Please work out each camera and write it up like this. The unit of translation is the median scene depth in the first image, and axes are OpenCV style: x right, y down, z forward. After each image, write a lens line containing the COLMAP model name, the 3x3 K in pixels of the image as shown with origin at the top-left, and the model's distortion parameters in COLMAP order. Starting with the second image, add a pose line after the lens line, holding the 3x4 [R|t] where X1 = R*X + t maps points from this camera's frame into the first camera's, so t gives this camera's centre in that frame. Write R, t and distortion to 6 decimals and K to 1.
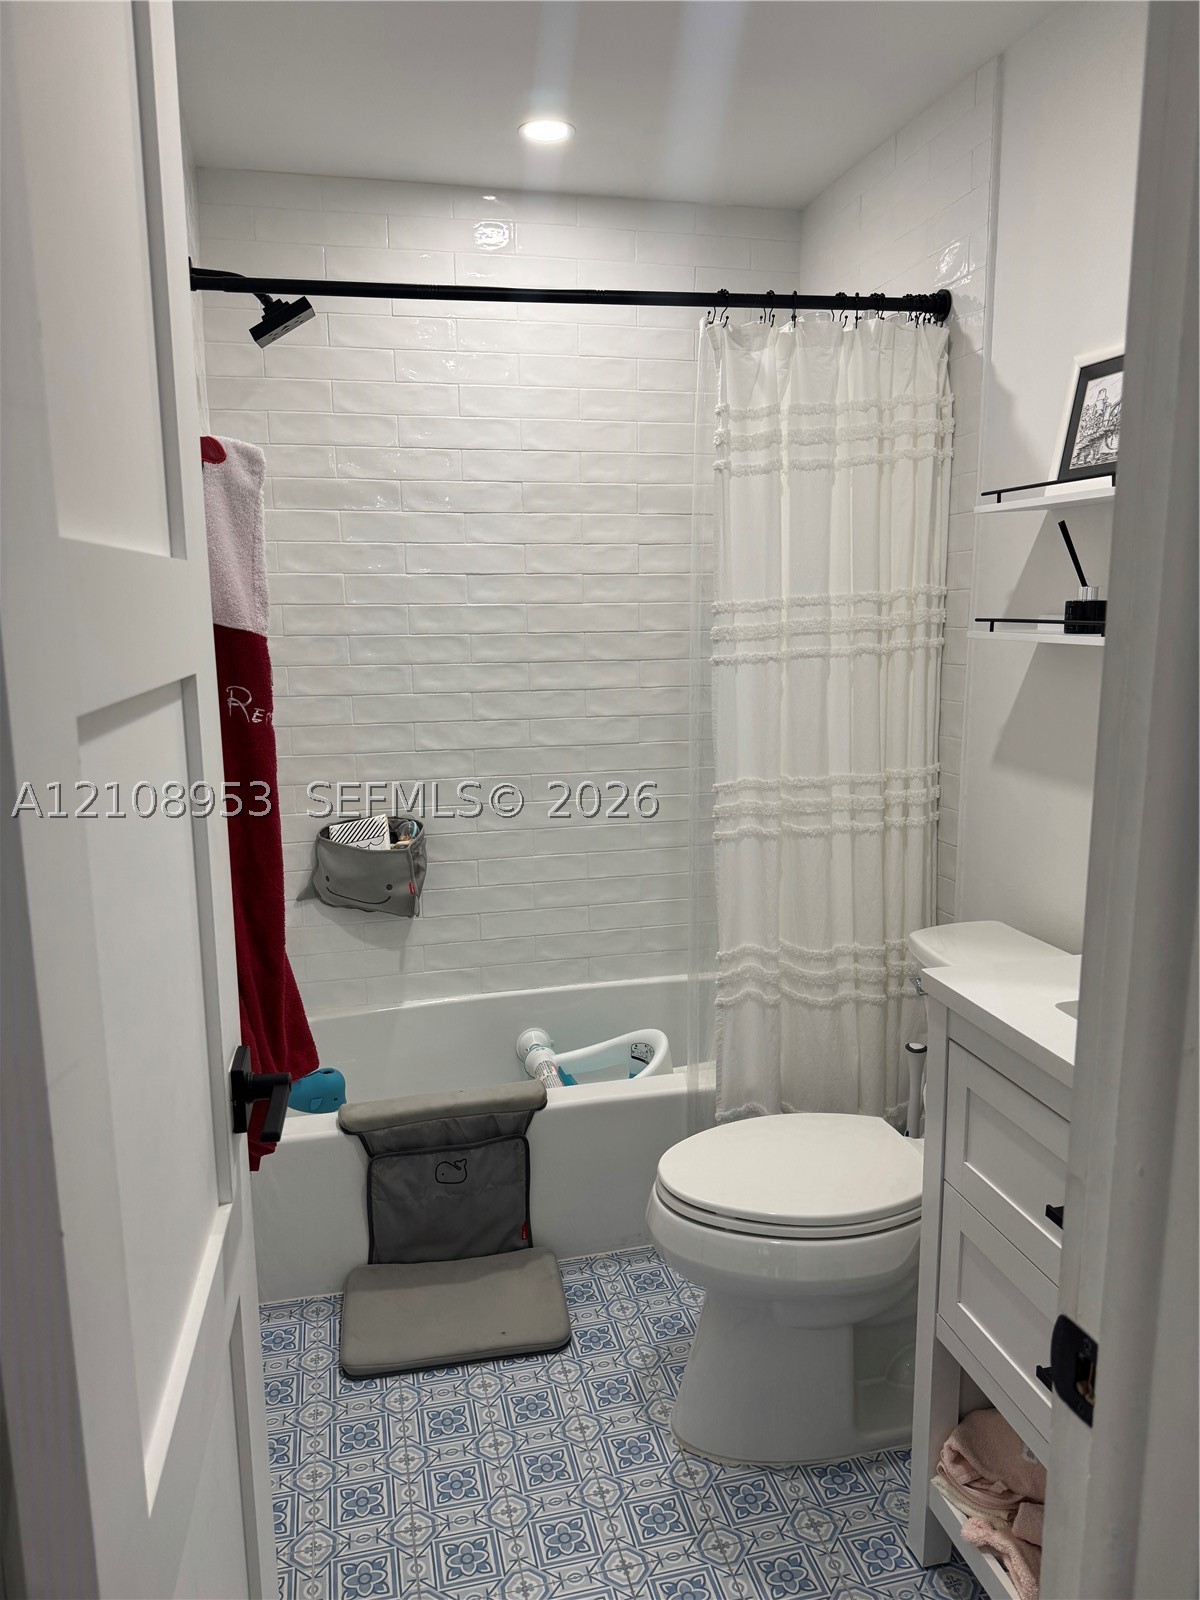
lens RADIAL K [[1105.2, 0, 600.0], [0, 1105.2, 800.0], [0, 0, 1]] dist [0.000592, -0.000233]
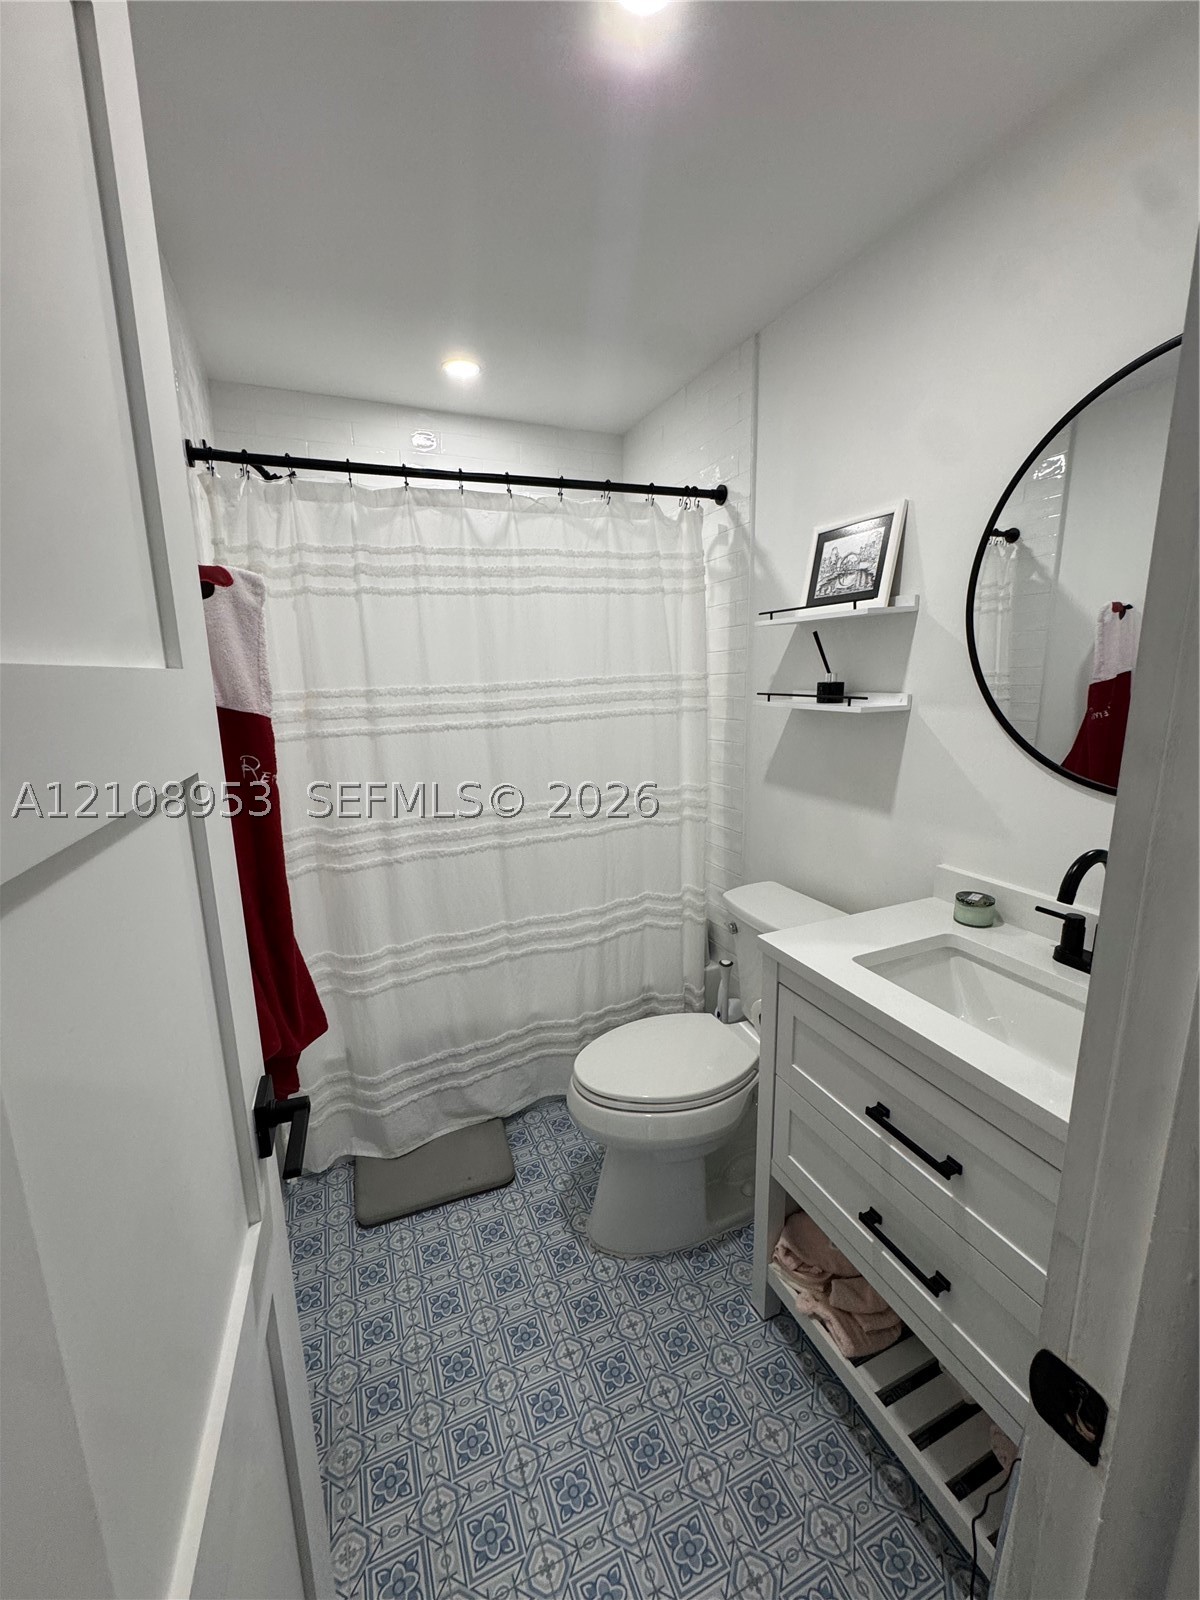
lens RADIAL K [[638.0, 0, 600.0], [0, 638.0, 800.0], [0, 0, 1]] dist [0.001117, -0.000162]
pose [[0.985841, -0.042109, 0.162308, -0.038080], [0.039832, 0.999057, 0.017258, -0.040800], [-0.162882, -0.010549, 0.986589, 0.152245]]
